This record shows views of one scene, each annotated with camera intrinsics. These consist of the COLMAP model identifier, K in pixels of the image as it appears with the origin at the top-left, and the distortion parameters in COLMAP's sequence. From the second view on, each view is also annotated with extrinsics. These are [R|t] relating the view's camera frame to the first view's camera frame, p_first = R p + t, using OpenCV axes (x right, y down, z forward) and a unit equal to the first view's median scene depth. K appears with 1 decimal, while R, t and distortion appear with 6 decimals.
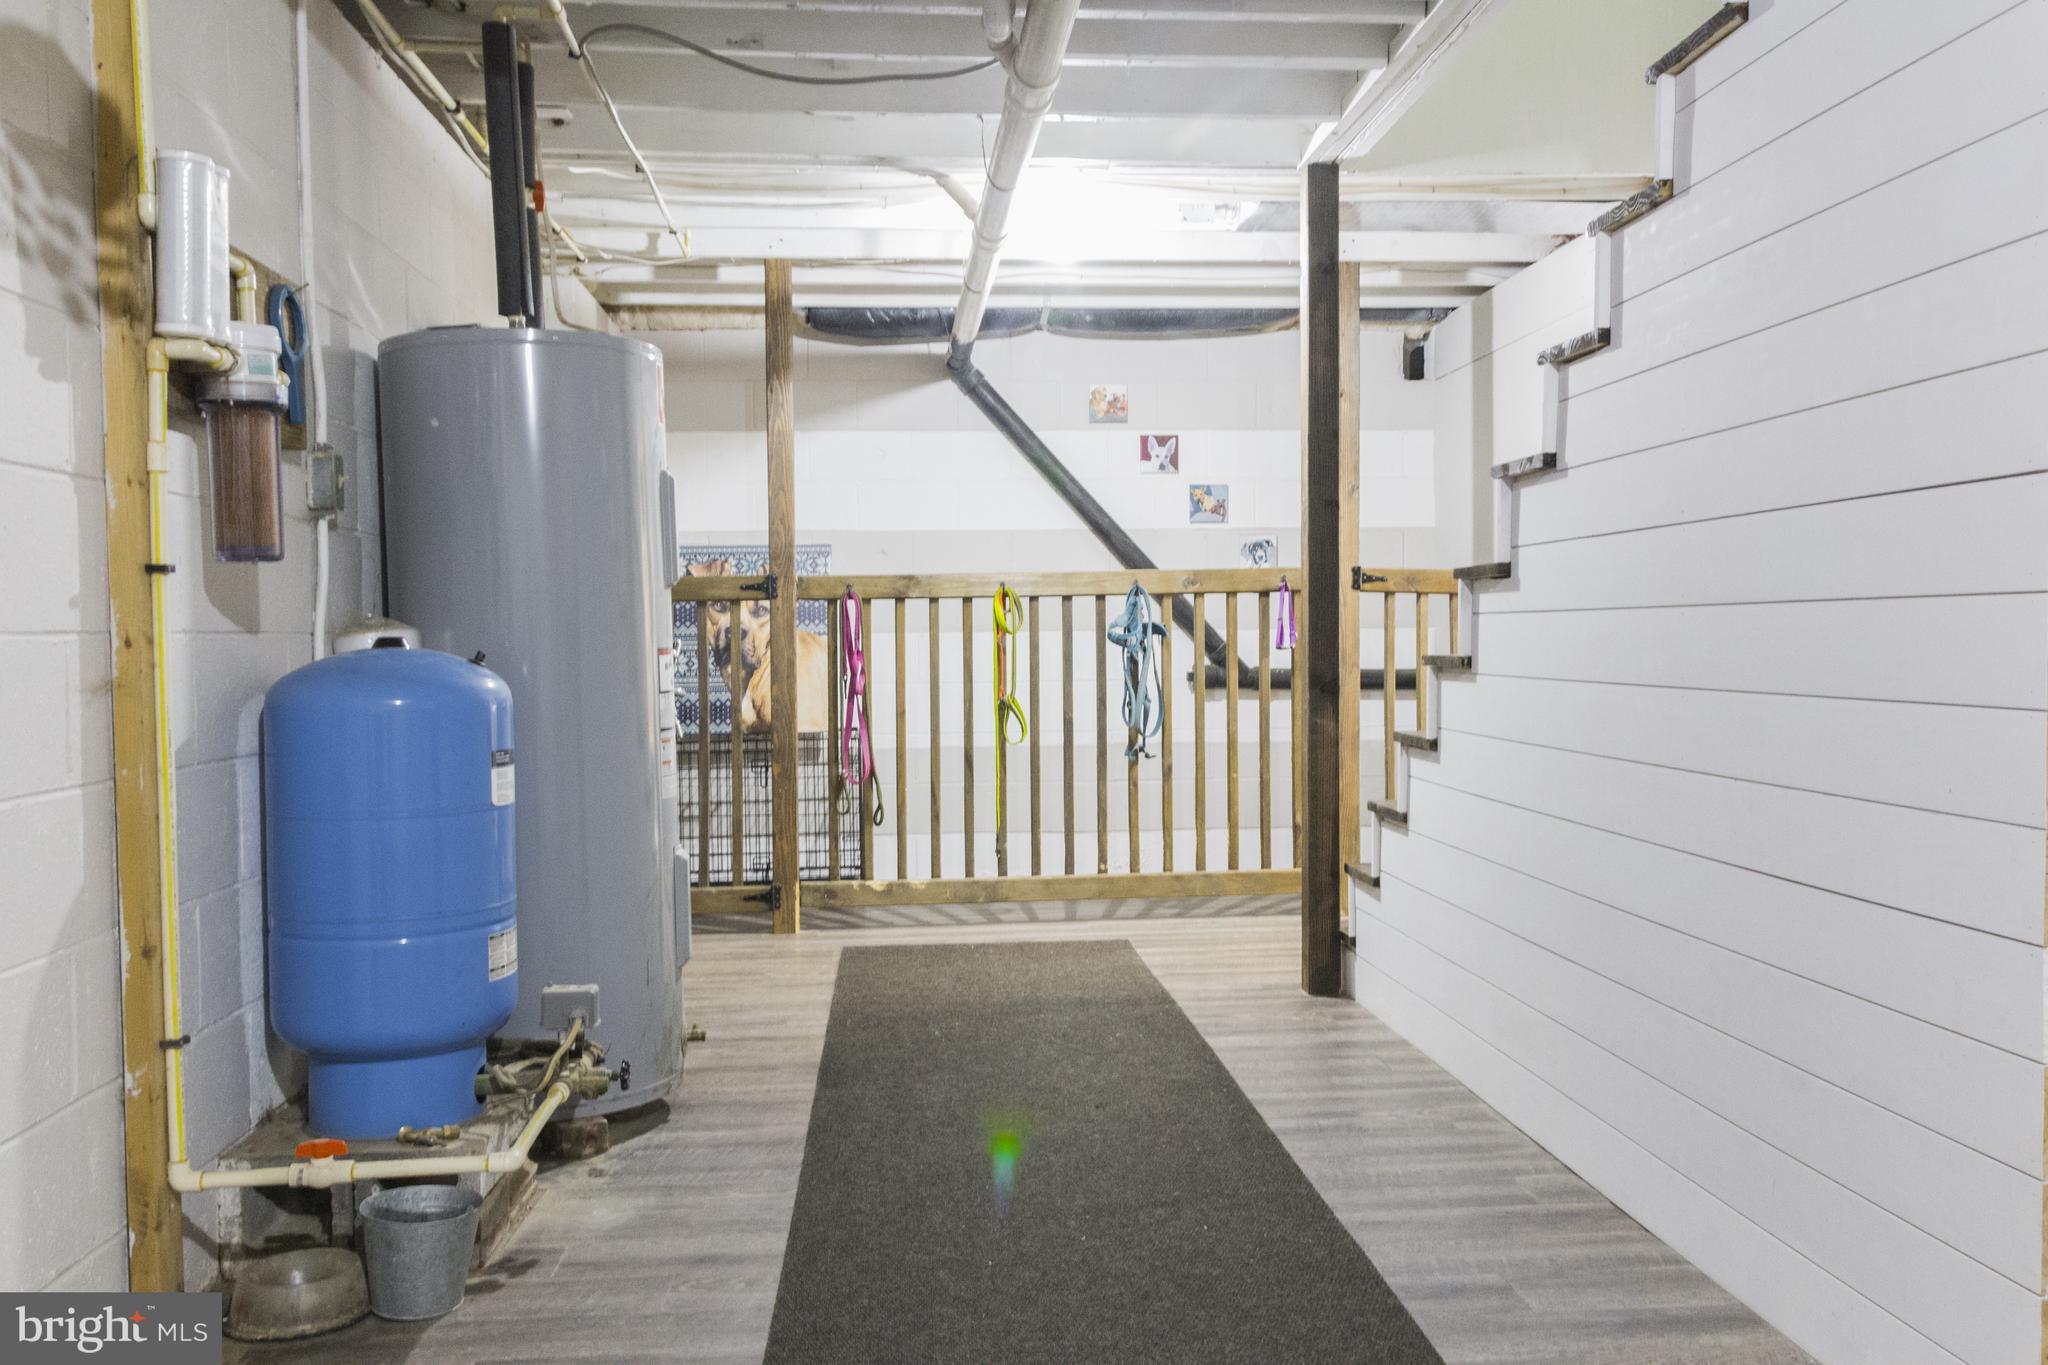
lens RADIAL K [[1722.6, 0, 1024.0], [0, 1722.6, 682.5], [0, 0, 1]] dist [0.041294, 0.007462]
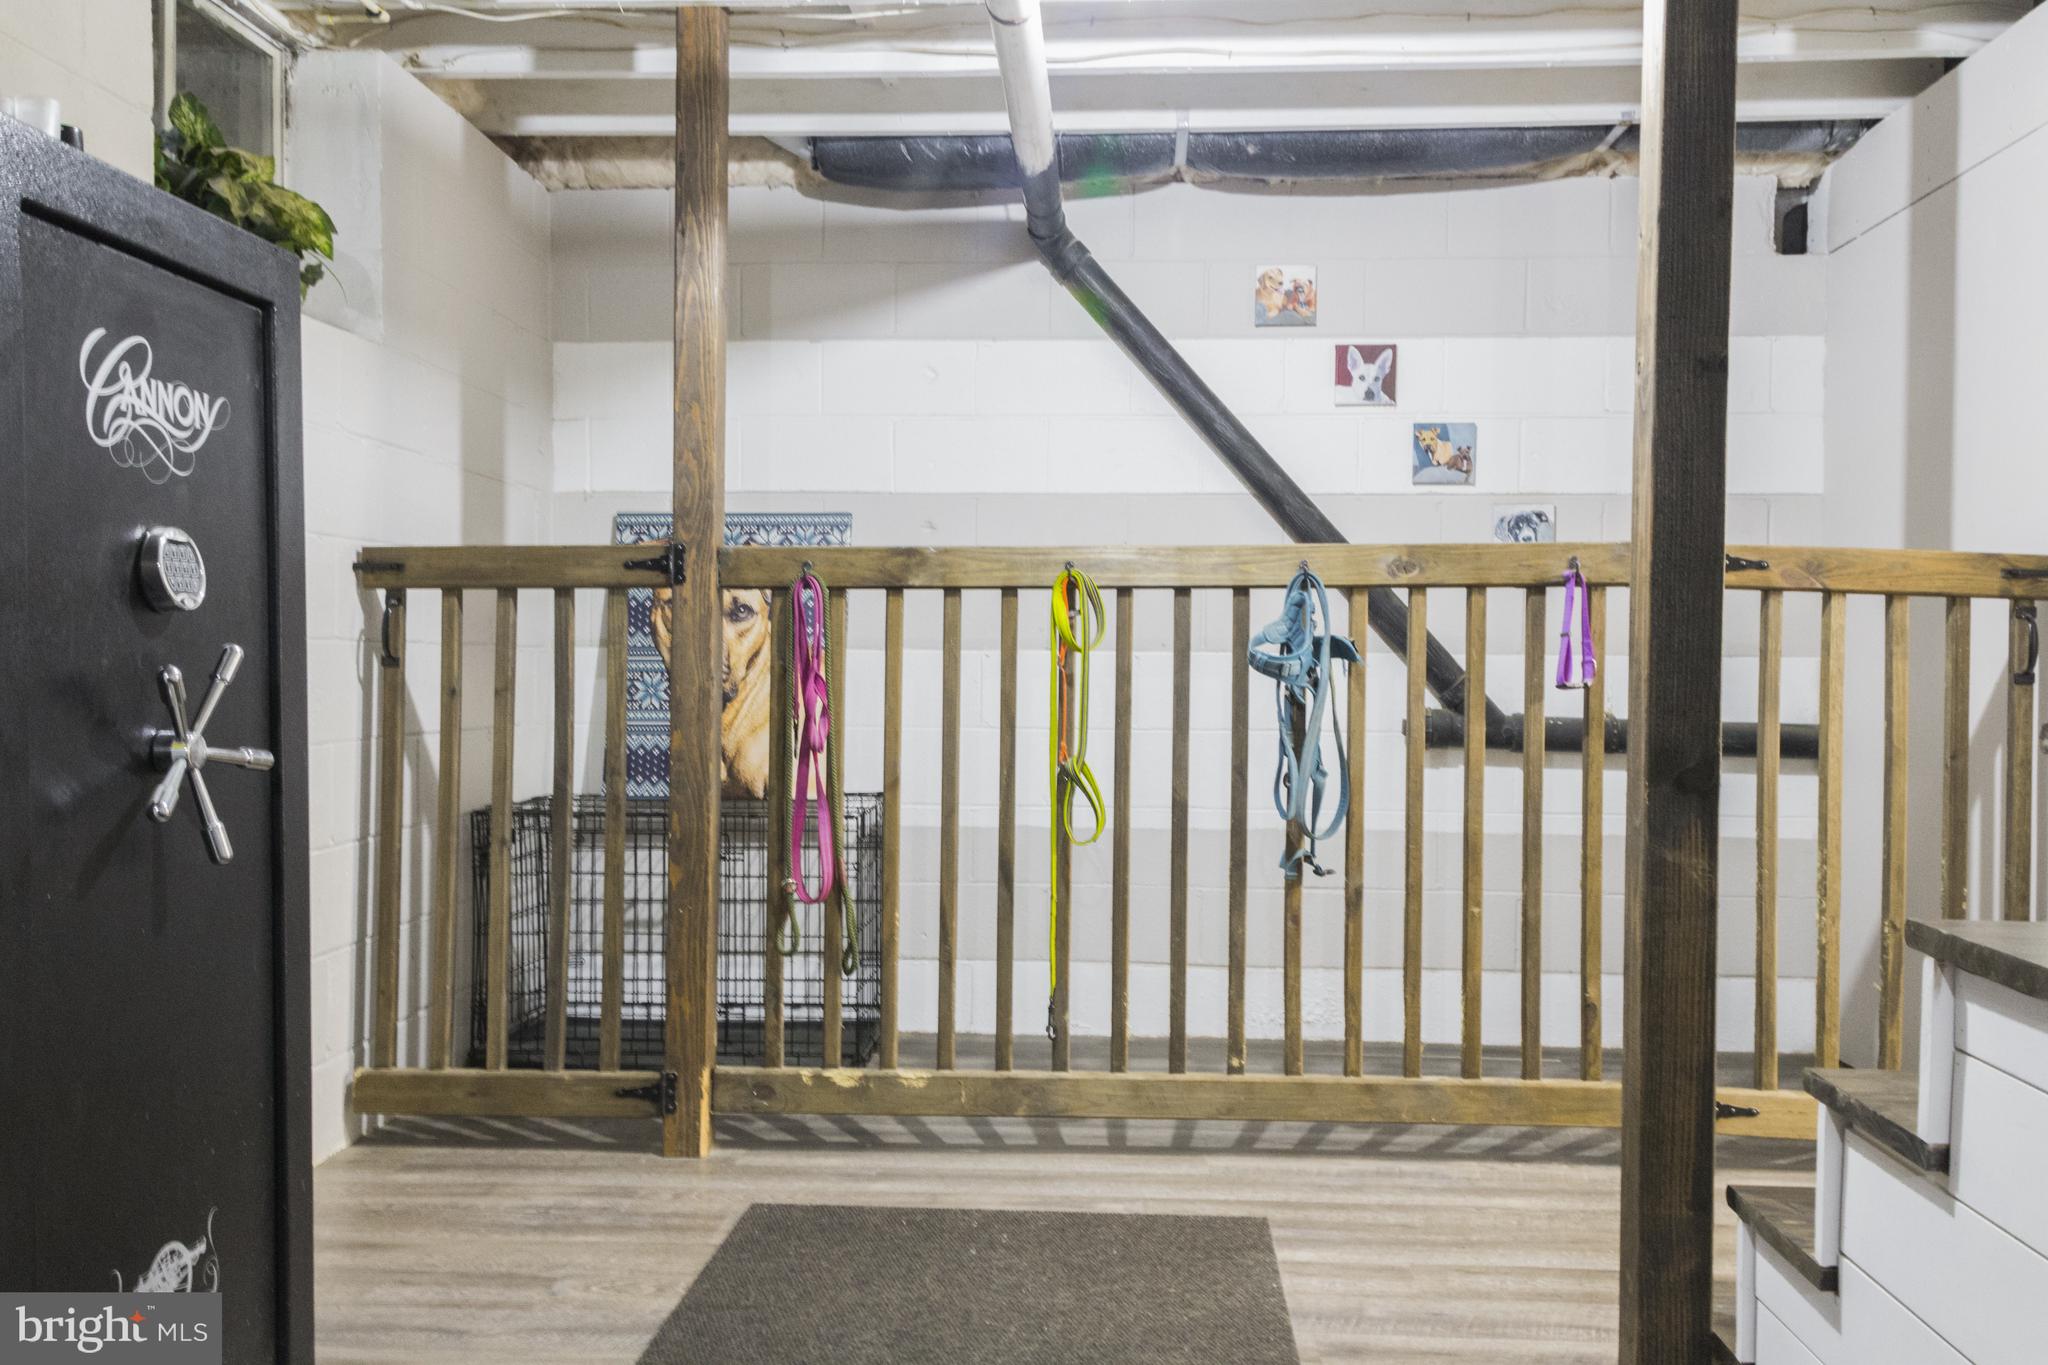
lens RADIAL K [[1722.6, 0, 1024.0], [0, 1722.6, 682.5], [0, 0, 1]] dist [0.041294, 0.007462]
pose [[0.990071, 0.020848, -0.139013, 0.052804], [-0.022802, 0.999662, -0.012475, -0.010119], [0.138706, 0.015521, 0.990212, 0.418637]]
